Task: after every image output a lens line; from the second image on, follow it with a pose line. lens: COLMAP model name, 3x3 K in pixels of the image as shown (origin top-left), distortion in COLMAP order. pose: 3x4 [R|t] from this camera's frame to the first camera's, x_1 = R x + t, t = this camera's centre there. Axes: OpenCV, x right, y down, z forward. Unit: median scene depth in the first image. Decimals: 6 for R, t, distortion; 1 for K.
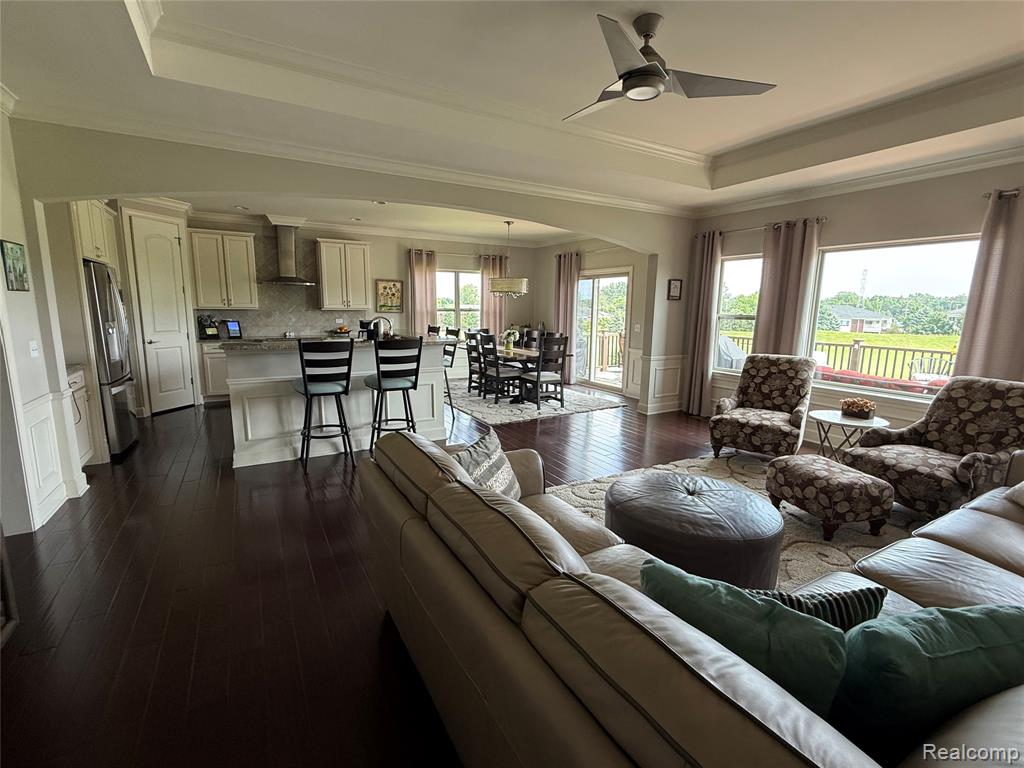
lens RADIAL K [[463.2, 0, 507.4], [0, 463.2, 382.9], [0, 0, 1]] dist [0.004552, -0.001987]
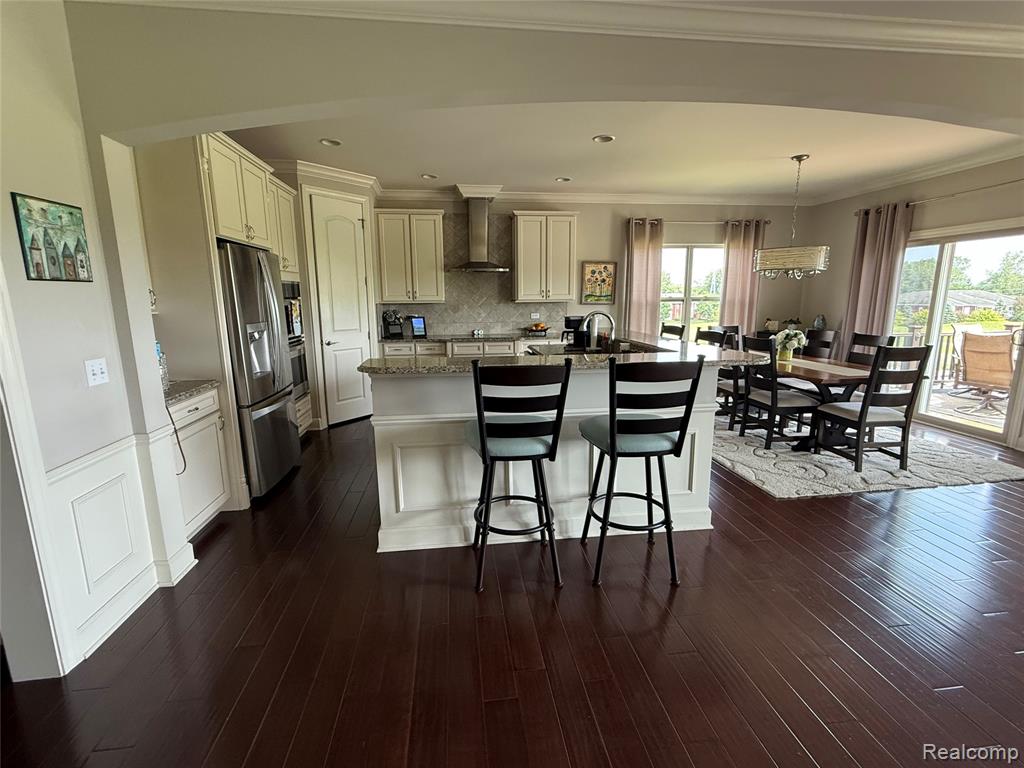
lens RADIAL K [[463.2, 0, 510.0], [0, 463.2, 382.3], [0, 0, 1]] dist [0.004552, -0.001987]
pose [[0.925677, 0.050926, -0.374871, -0.116094], [-0.043431, 0.998652, 0.028421, -0.047269], [0.375813, -0.010027, 0.926641, 0.287056]]
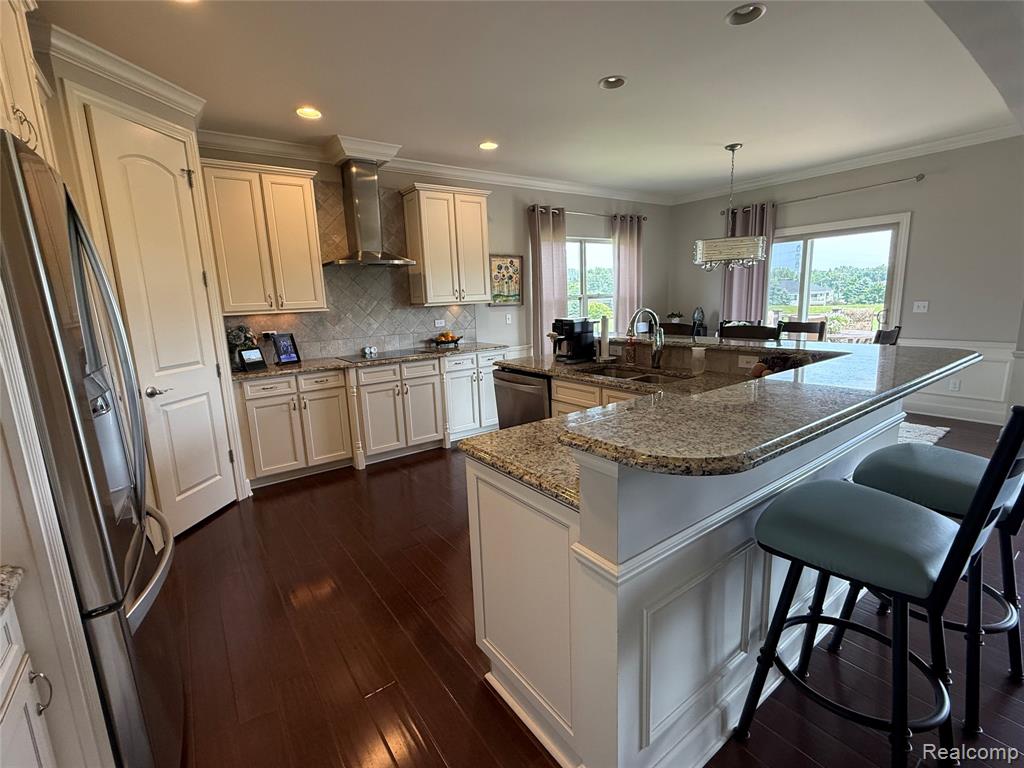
lens RADIAL K [[463.2, 0, 508.1], [0, 463.2, 382.0], [0, 0, 1]] dist [0.004552, -0.001987]
pose [[0.992552, -0.071011, 0.098983, -0.401365], [0.069406, 0.997397, 0.019563, -0.071852], [-0.100114, -0.012547, 0.994897, 0.439408]]
